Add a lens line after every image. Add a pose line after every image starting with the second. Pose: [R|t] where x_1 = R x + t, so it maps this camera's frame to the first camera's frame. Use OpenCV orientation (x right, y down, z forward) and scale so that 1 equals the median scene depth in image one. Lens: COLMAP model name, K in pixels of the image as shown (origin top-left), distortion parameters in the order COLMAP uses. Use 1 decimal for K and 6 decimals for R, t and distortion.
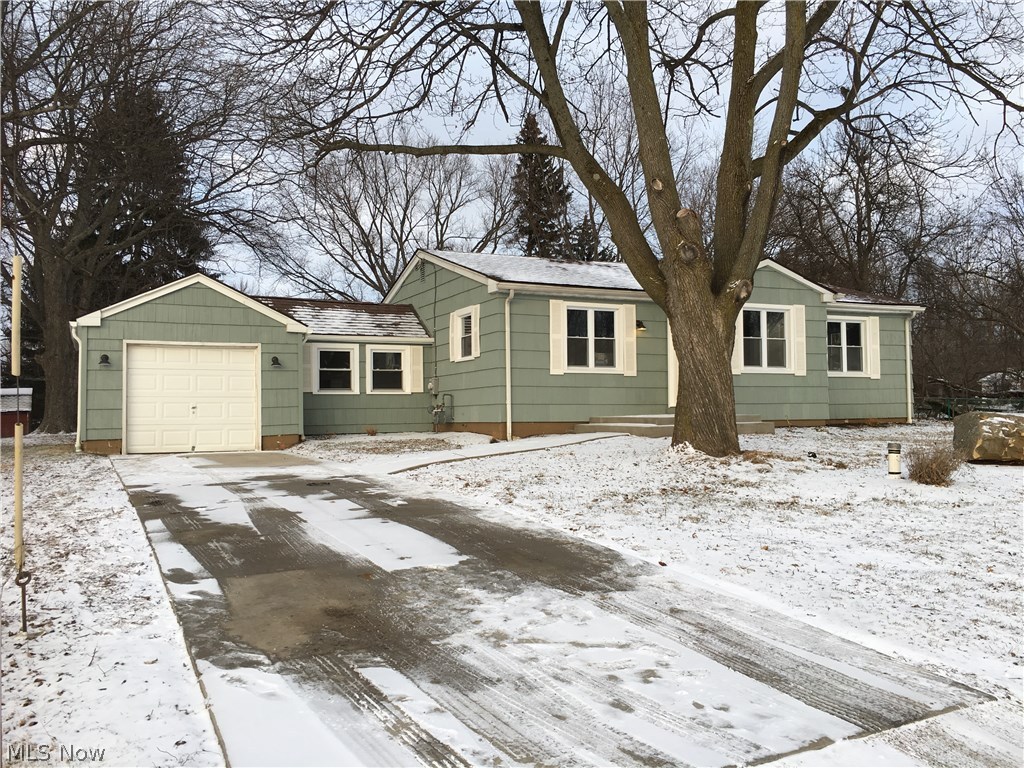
lens RADIAL K [[866.6, 0, 512.8], [0, 866.6, 383.7], [0, 0, 1]] dist [0.054355, -0.073813]
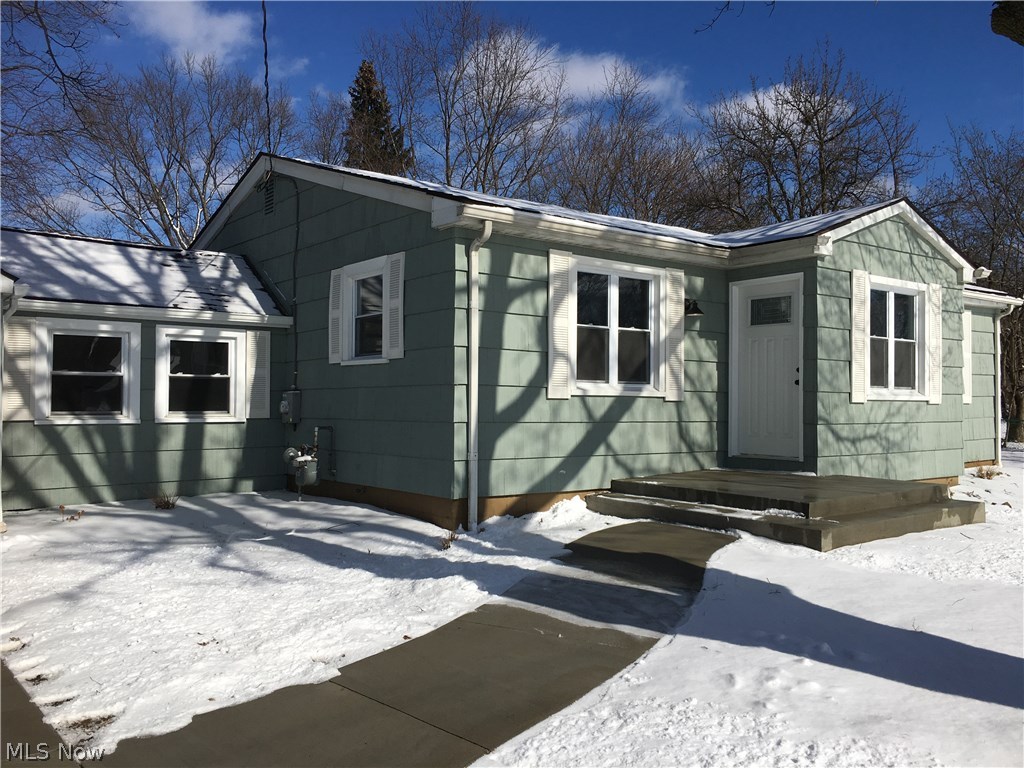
lens RADIAL K [[866.6, 0, 511.7], [0, 866.6, 384.2], [0, 0, 1]] dist [0.054355, -0.073813]
pose [[0.975407, 0.018944, 0.219598, -0.077744], [-0.022037, 0.999689, 0.011645, -0.021256], [-0.219309, -0.016198, 0.975521, 0.451701]]
